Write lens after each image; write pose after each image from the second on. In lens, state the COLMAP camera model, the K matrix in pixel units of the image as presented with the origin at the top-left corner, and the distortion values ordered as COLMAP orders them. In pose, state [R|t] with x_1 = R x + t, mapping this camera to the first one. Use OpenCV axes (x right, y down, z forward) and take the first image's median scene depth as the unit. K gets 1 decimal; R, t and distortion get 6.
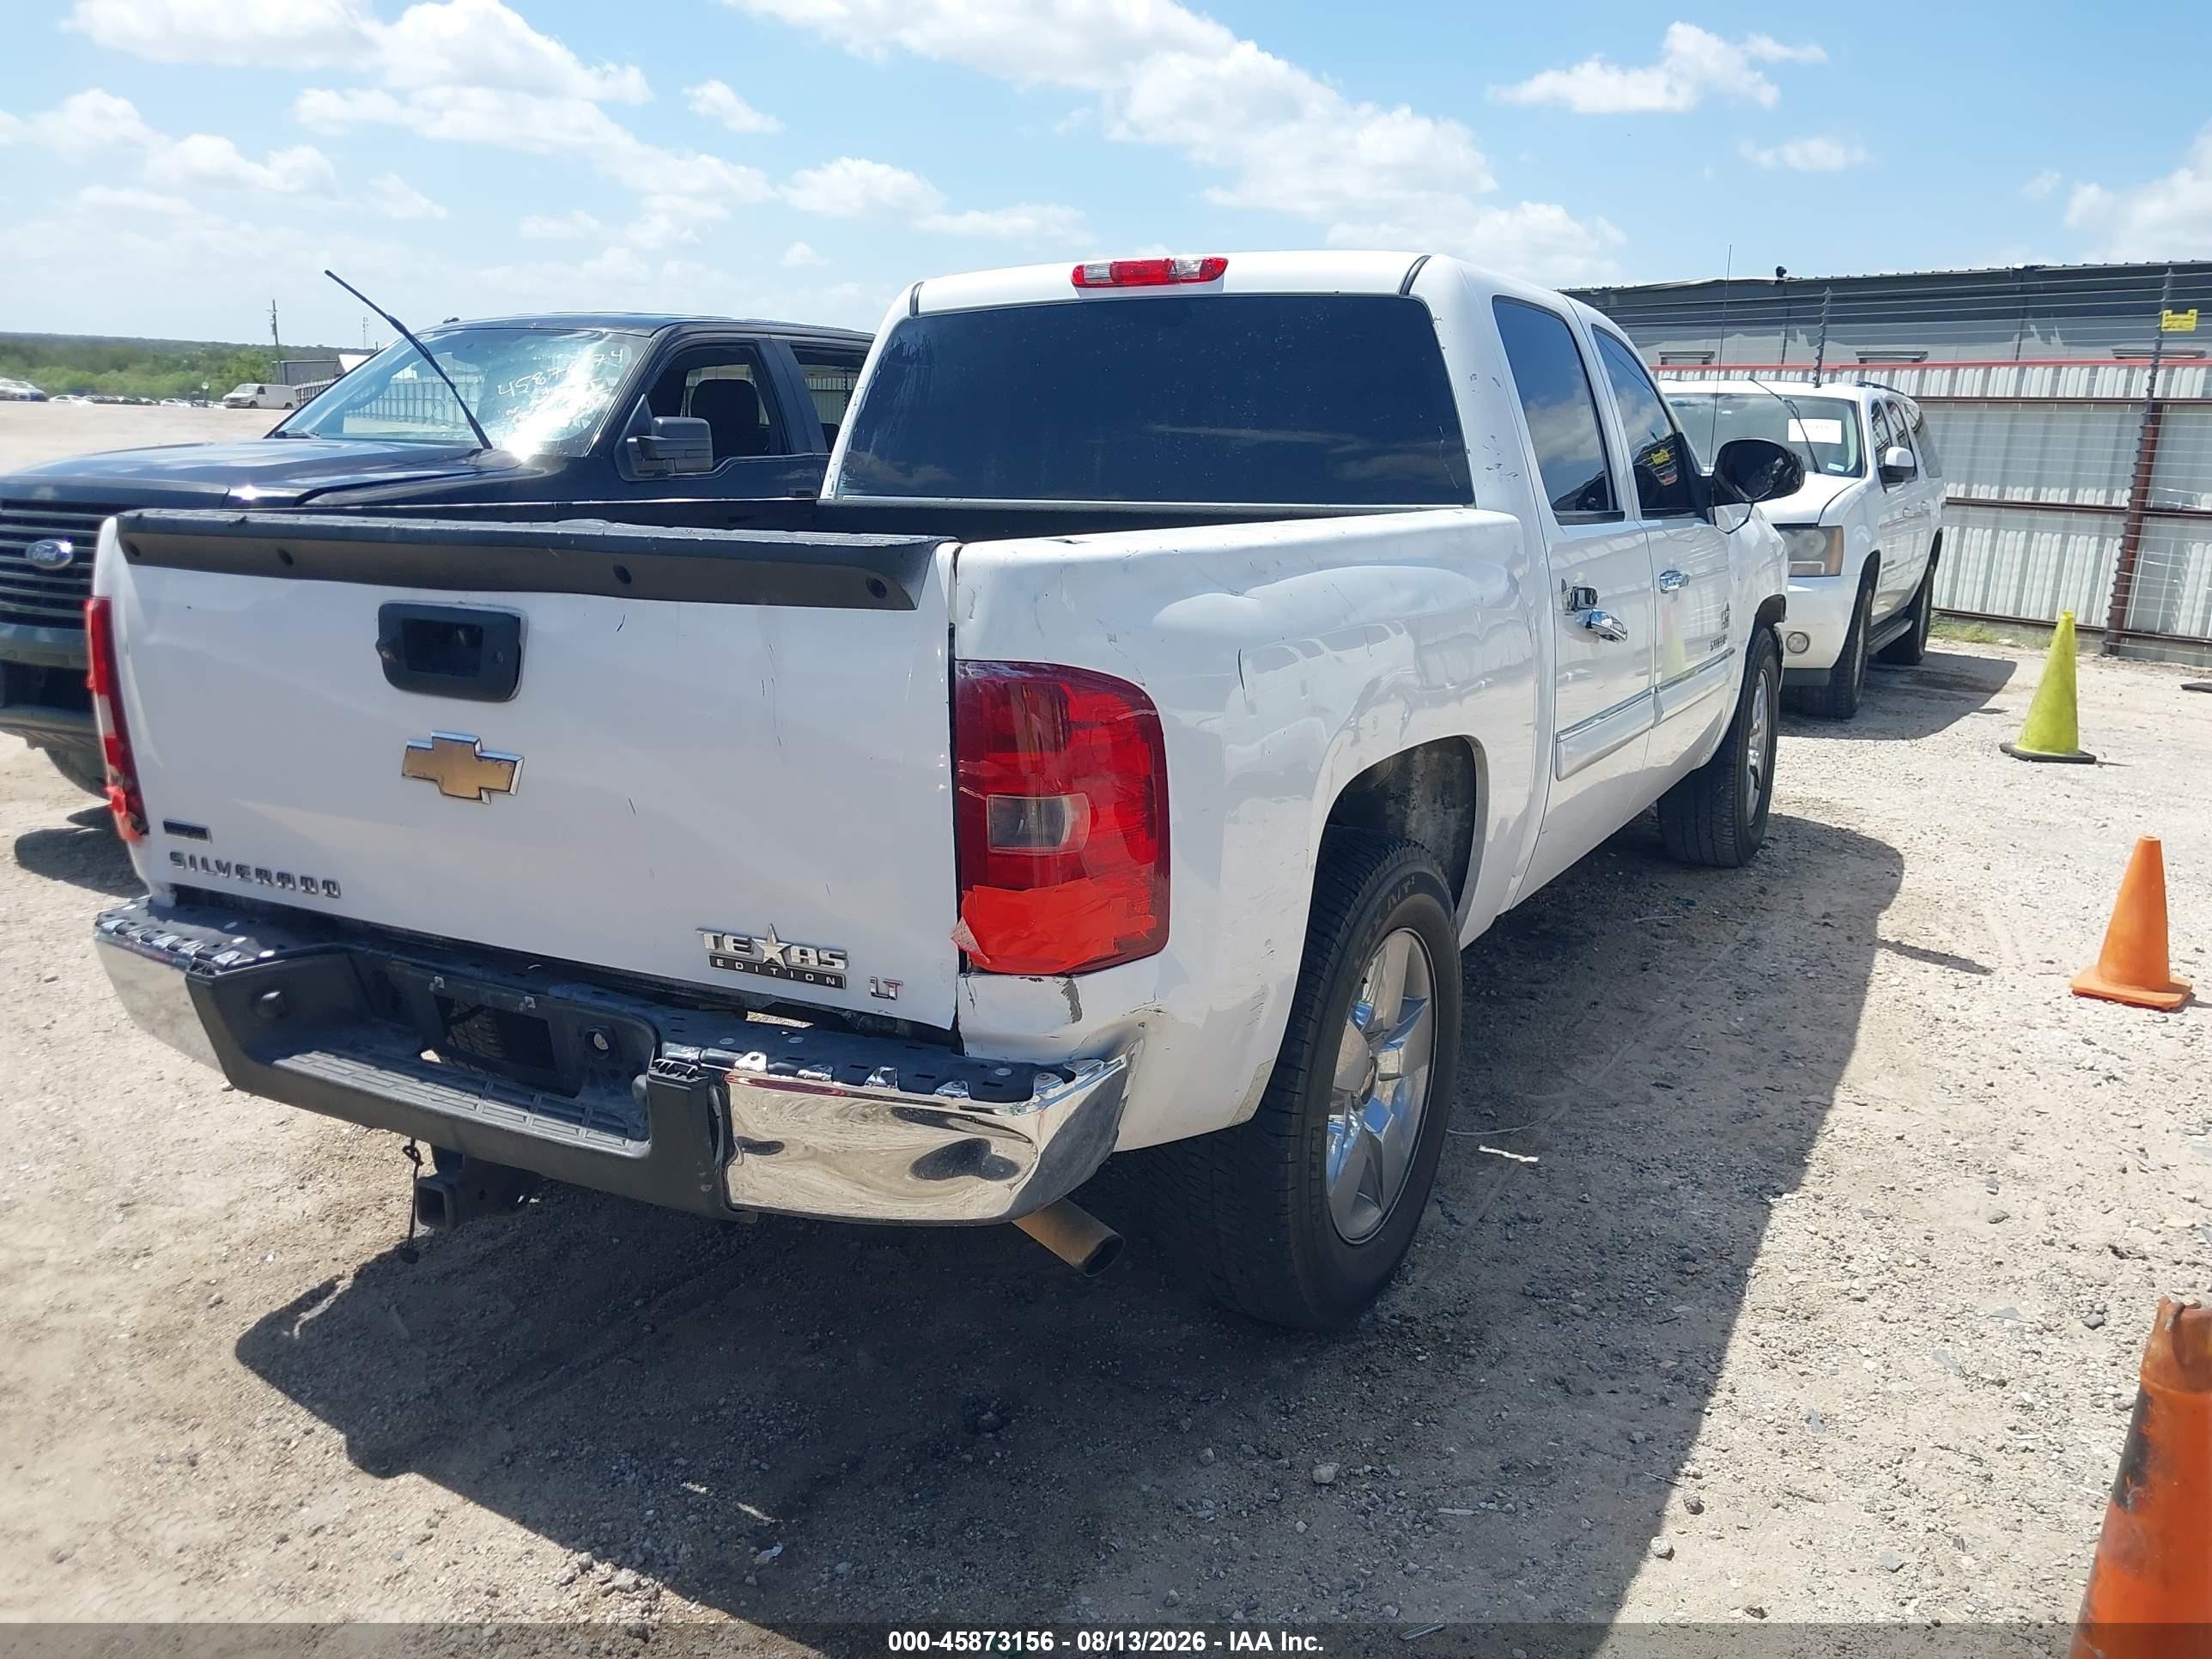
lens RADIAL K [[1778.9, 0, 1132.0], [0, 1778.9, 844.6], [0, 0, 1]] dist [-0.004342, 0.002189]
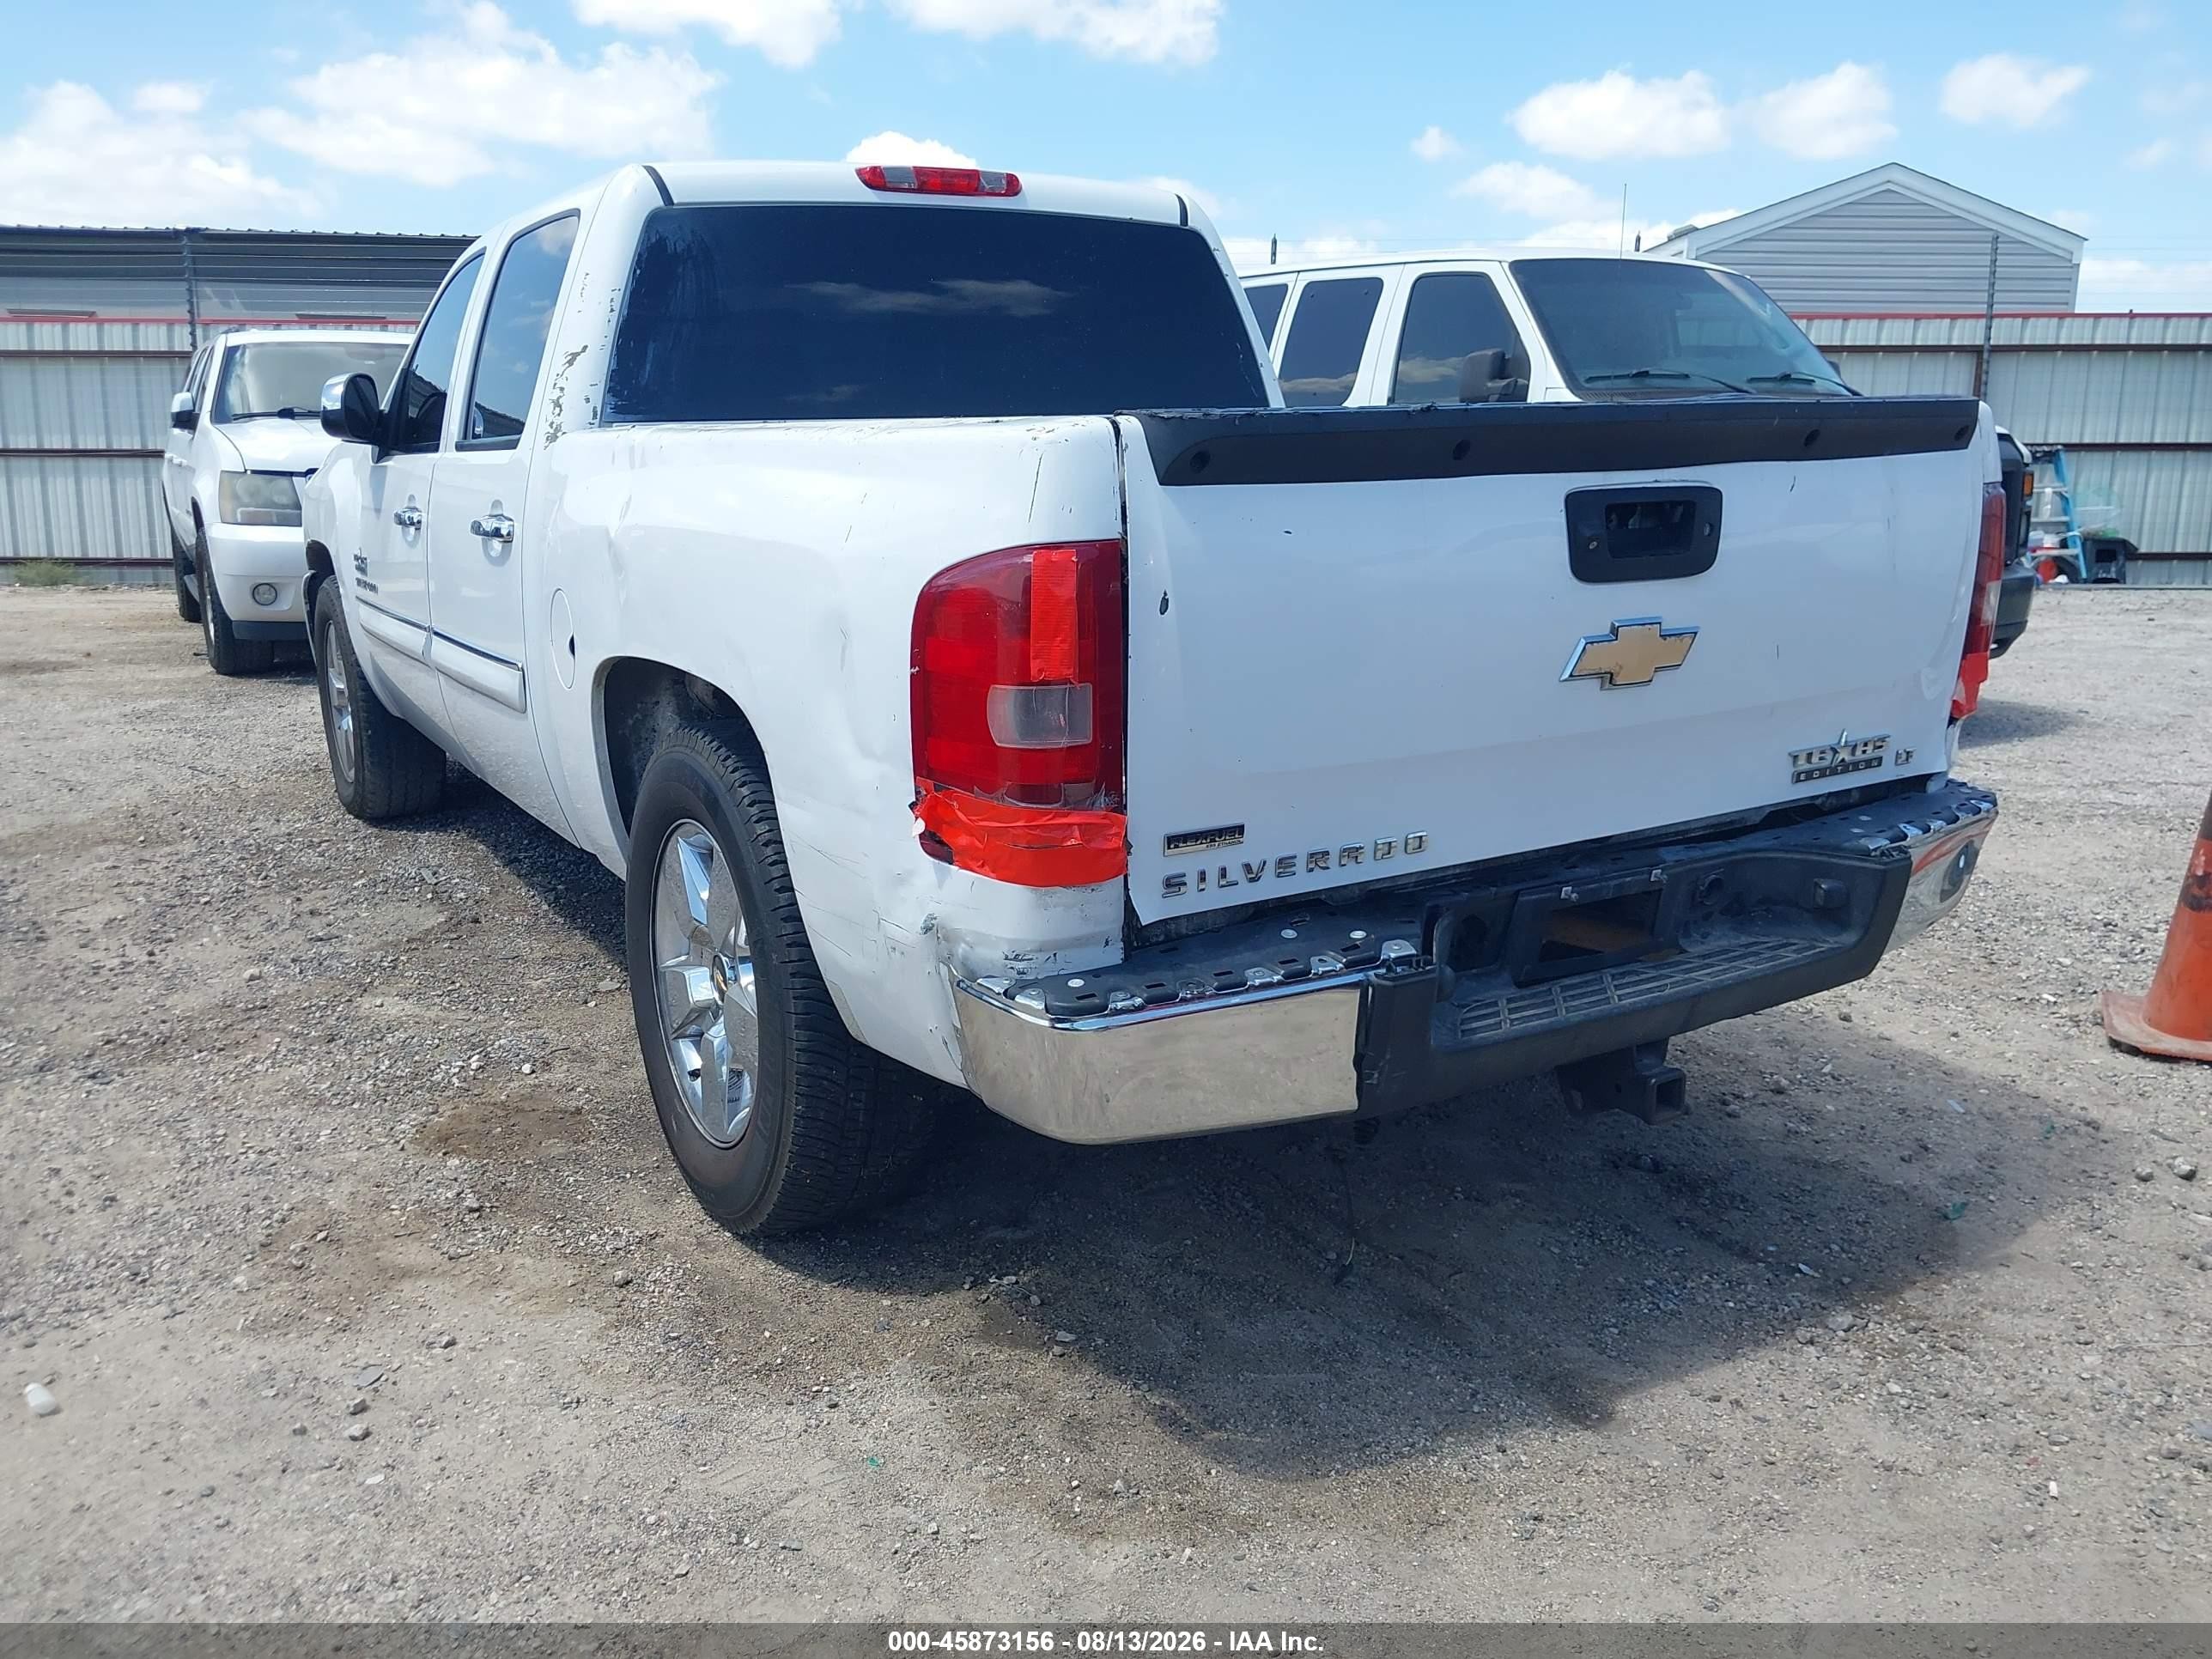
lens RADIAL K [[1778.9, 0, 1130.7], [0, 1778.9, 847.7], [0, 0, 1]] dist [-0.004342, 0.002189]
pose [[0.494520, -0.221819, 0.840385, -1.104229], [0.207771, 0.969023, 0.133512, -0.103723], [-0.843968, 0.108583, 0.525289, 0.591752]]
